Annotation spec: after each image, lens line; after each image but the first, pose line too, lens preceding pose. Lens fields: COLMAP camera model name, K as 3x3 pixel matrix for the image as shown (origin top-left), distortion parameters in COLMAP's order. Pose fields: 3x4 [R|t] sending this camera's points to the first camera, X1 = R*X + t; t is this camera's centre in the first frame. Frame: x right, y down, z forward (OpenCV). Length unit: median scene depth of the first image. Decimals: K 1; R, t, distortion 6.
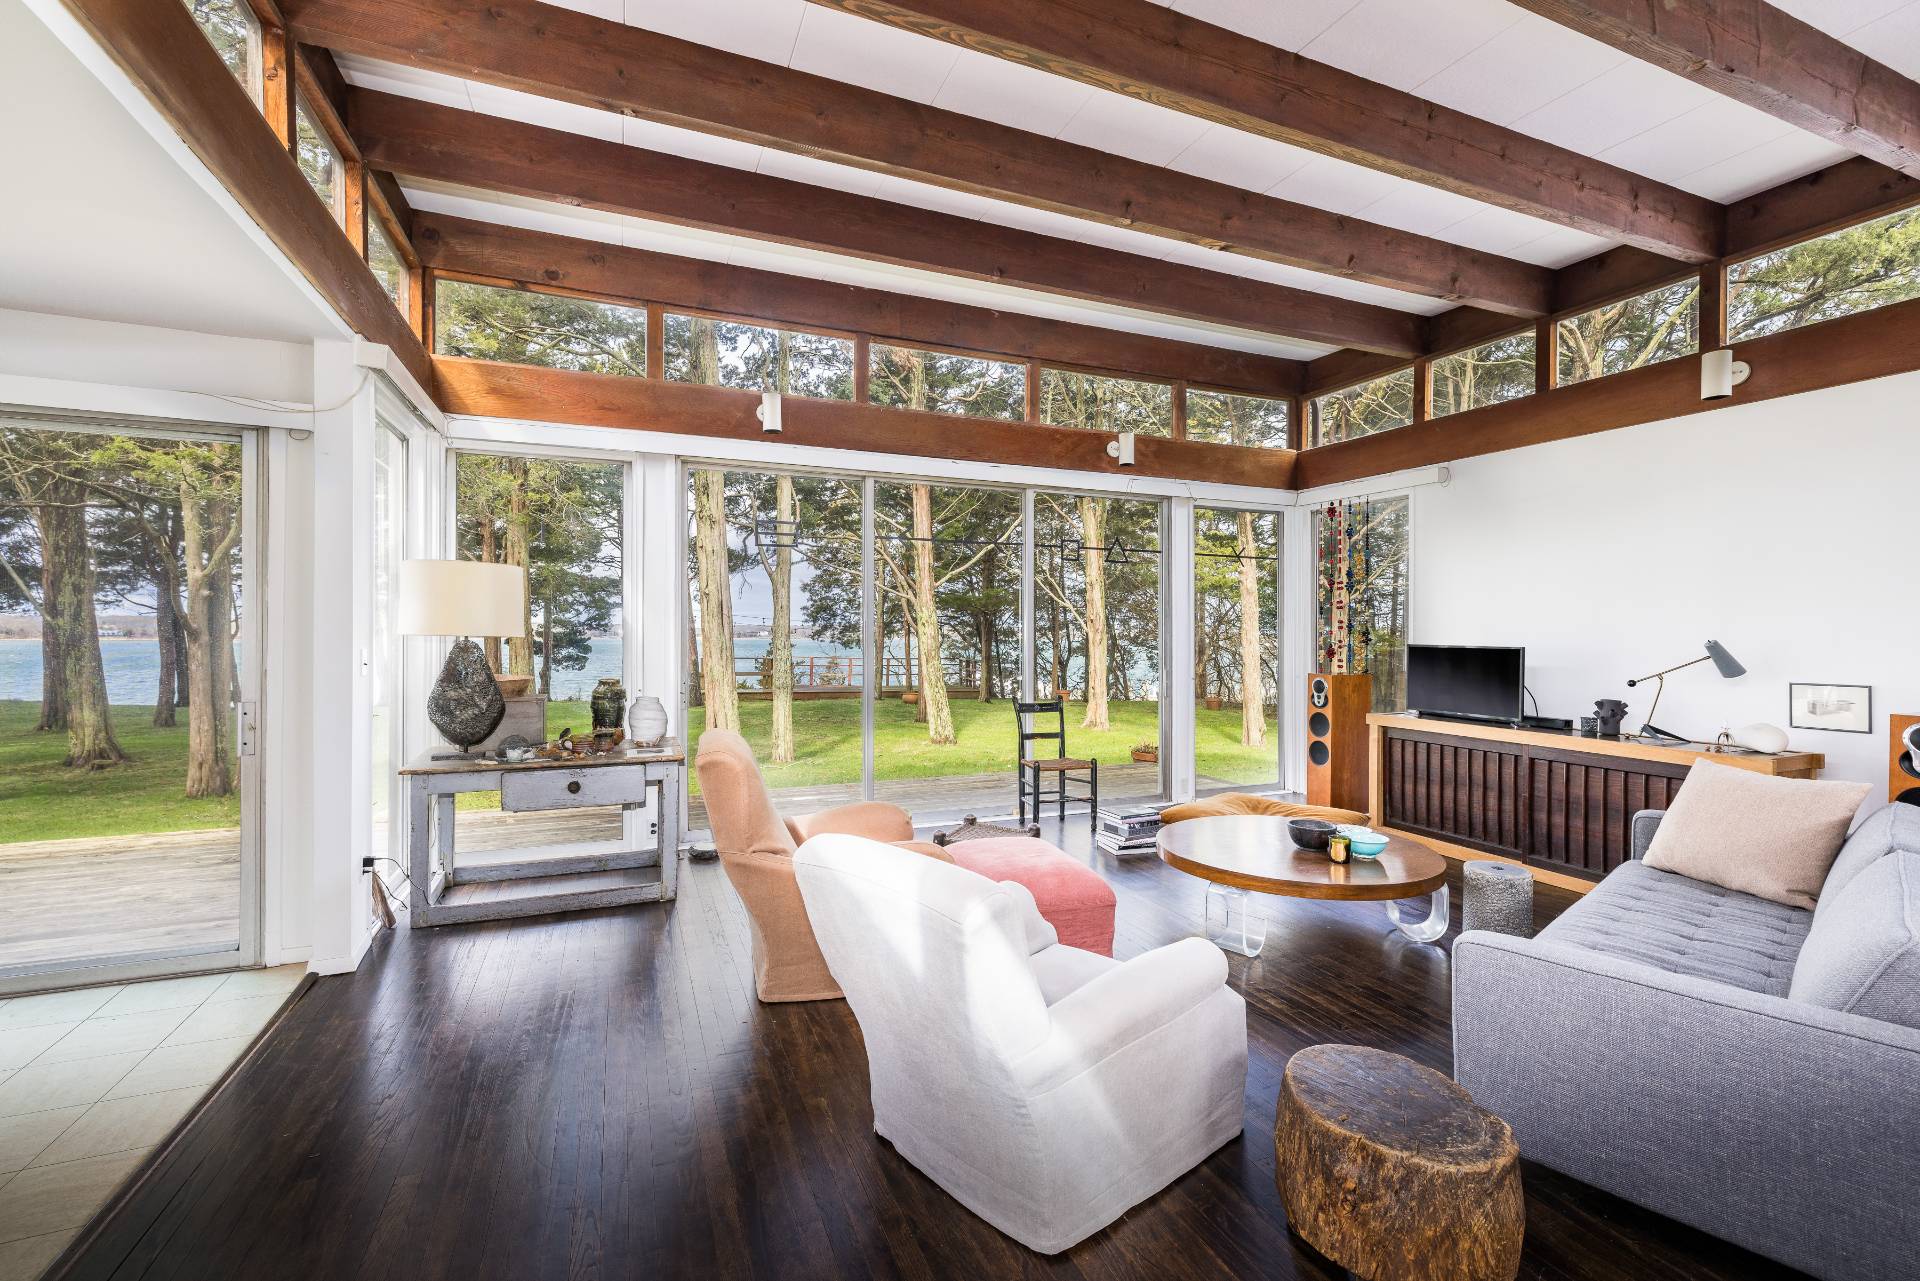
lens RADIAL K [[803.3, 0, 929.6], [0, 803.3, 636.8], [0, 0, 1]] dist [-0.000590, 0.000028]
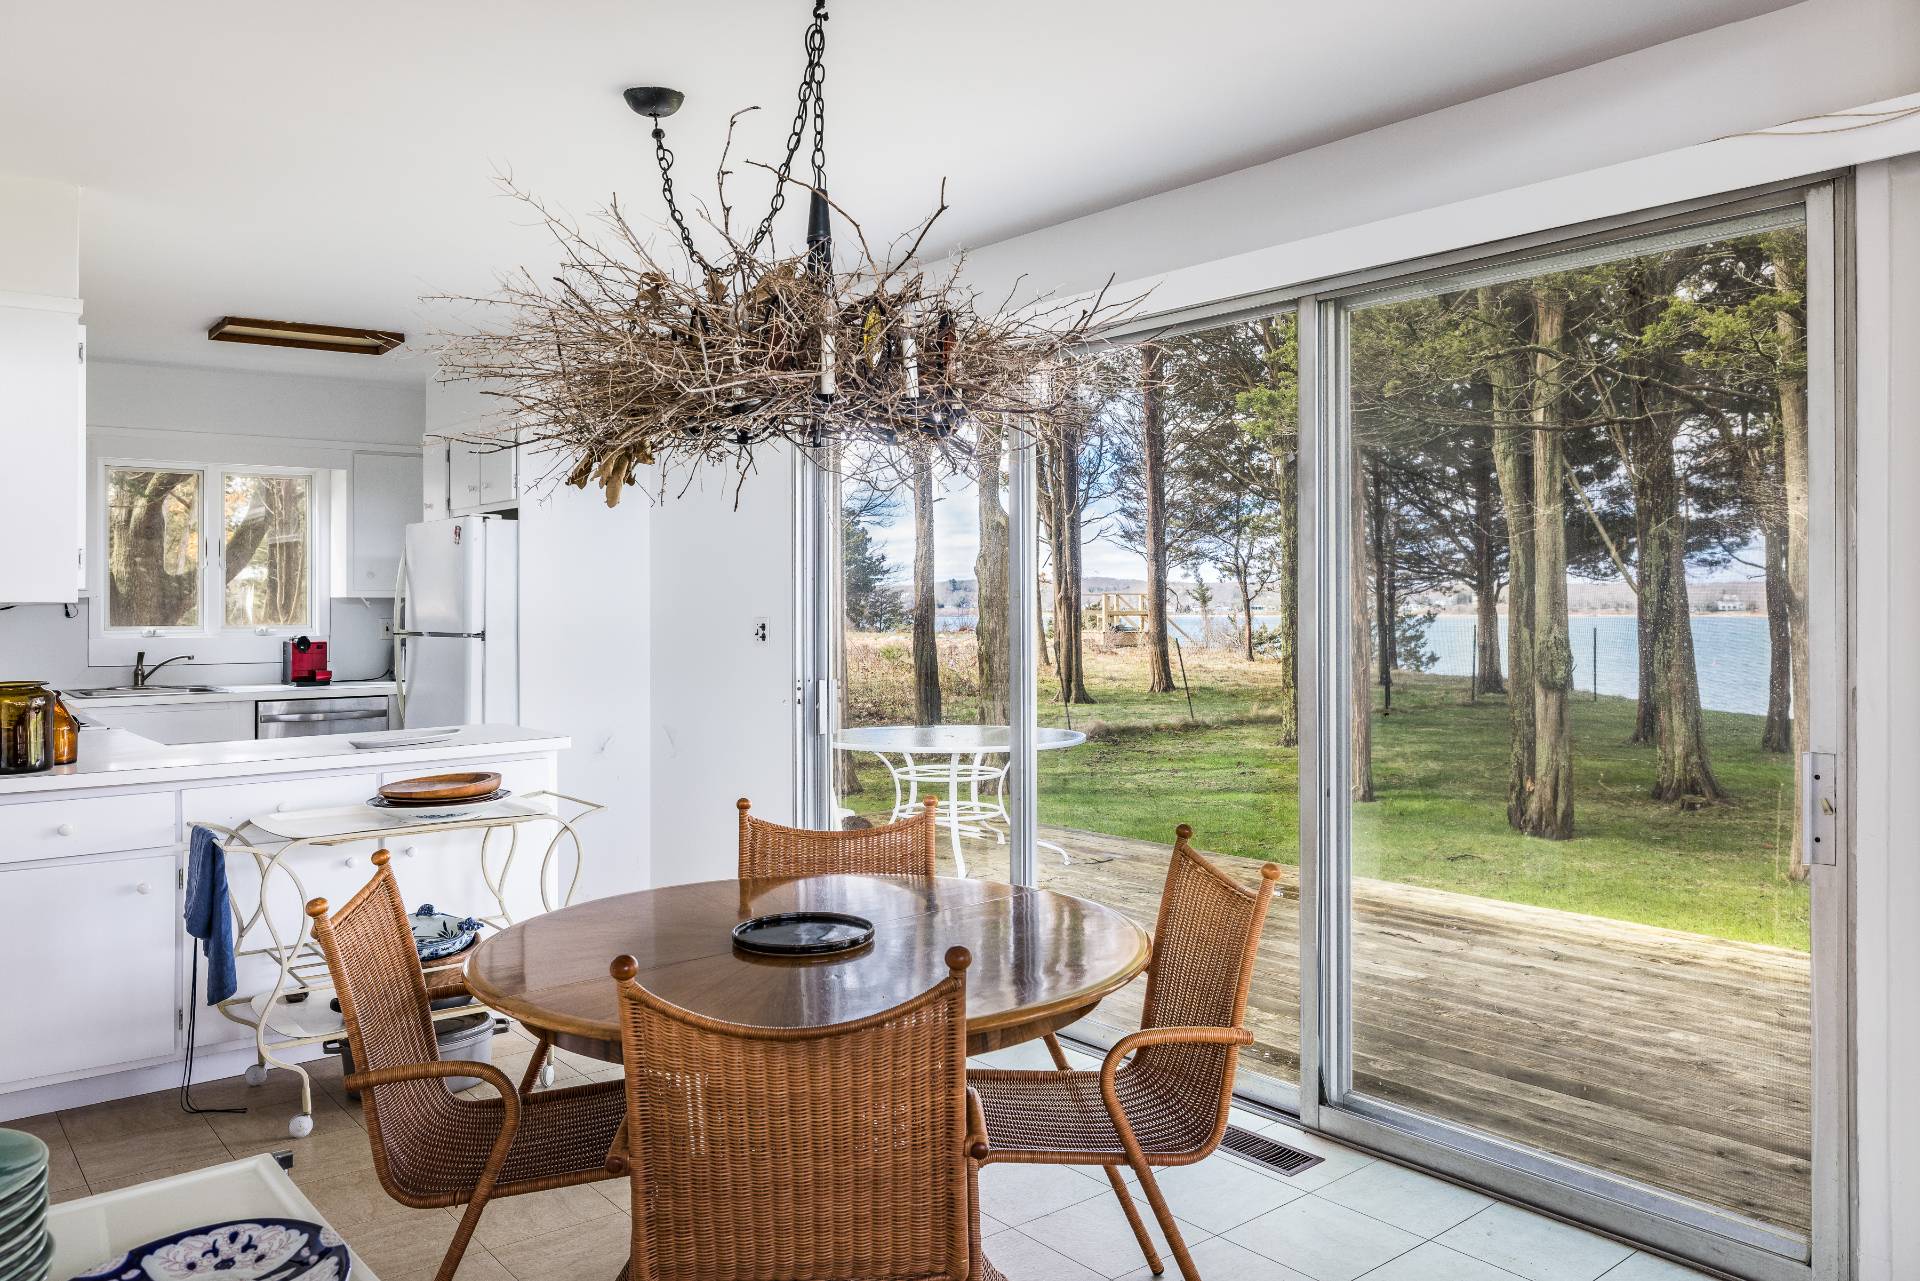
lens RADIAL K [[1427.8, 0, 964.9], [0, 1427.8, 589.5], [0, 0, 1]] dist [-0.006160, -0.003555]
pose [[0.279421, -0.017541, -0.960008, -0.097849], [0.003384, 0.999845, -0.017284, -0.002191], [0.960163, 0.001581, 0.279437, 0.152769]]
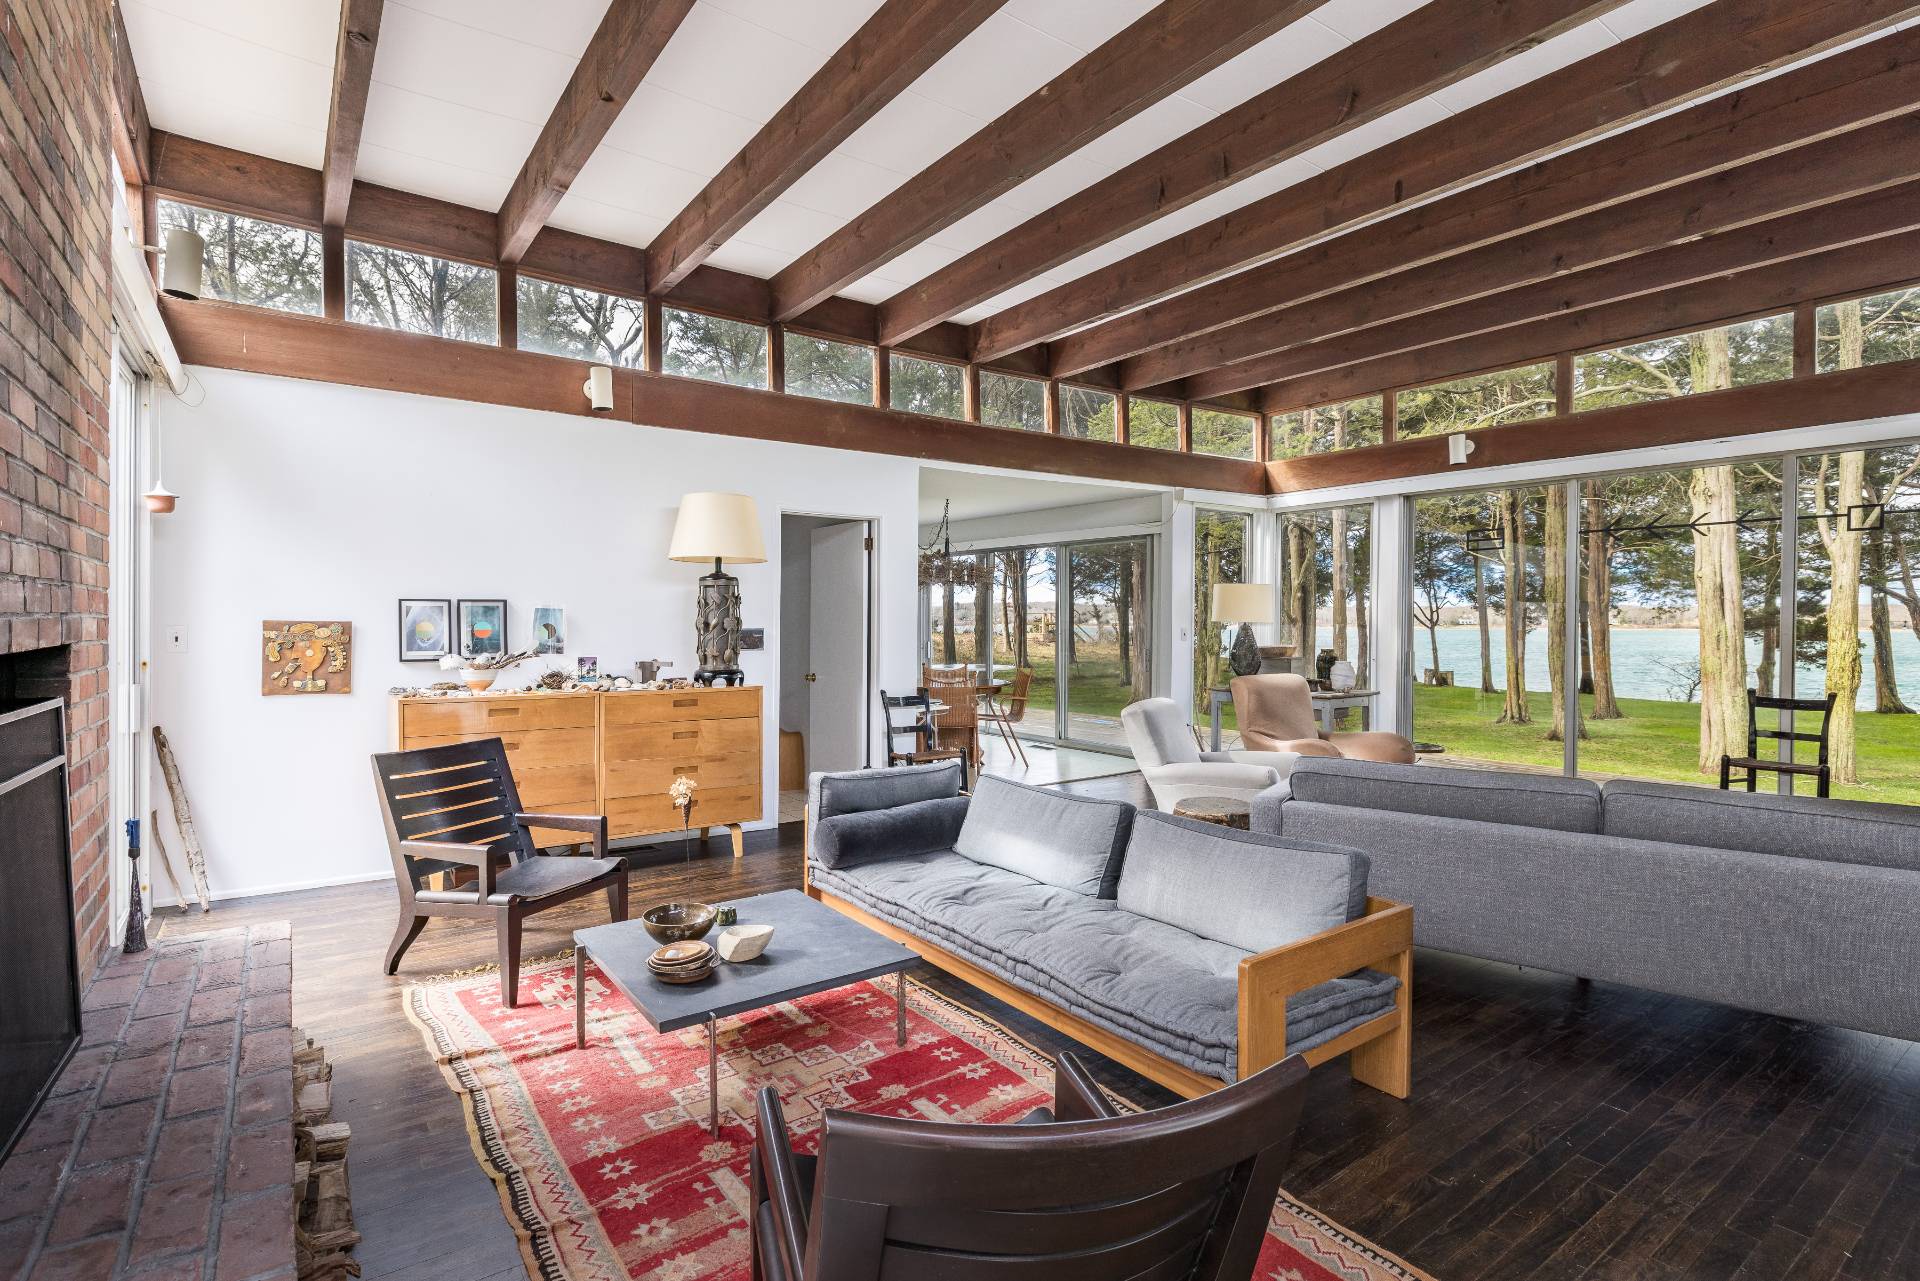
lens RADIAL K [[935.2, 0, 960.0], [0, 935.2, 640.5], [0, 0, 1]] dist [-0.001217, 0.000246]
pose [[0.275989, 0.015930, -0.961029, 0.888552], [-0.000434, 0.999865, 0.016449, 0.003143], [0.961161, -0.004123, 0.275959, -0.157233]]
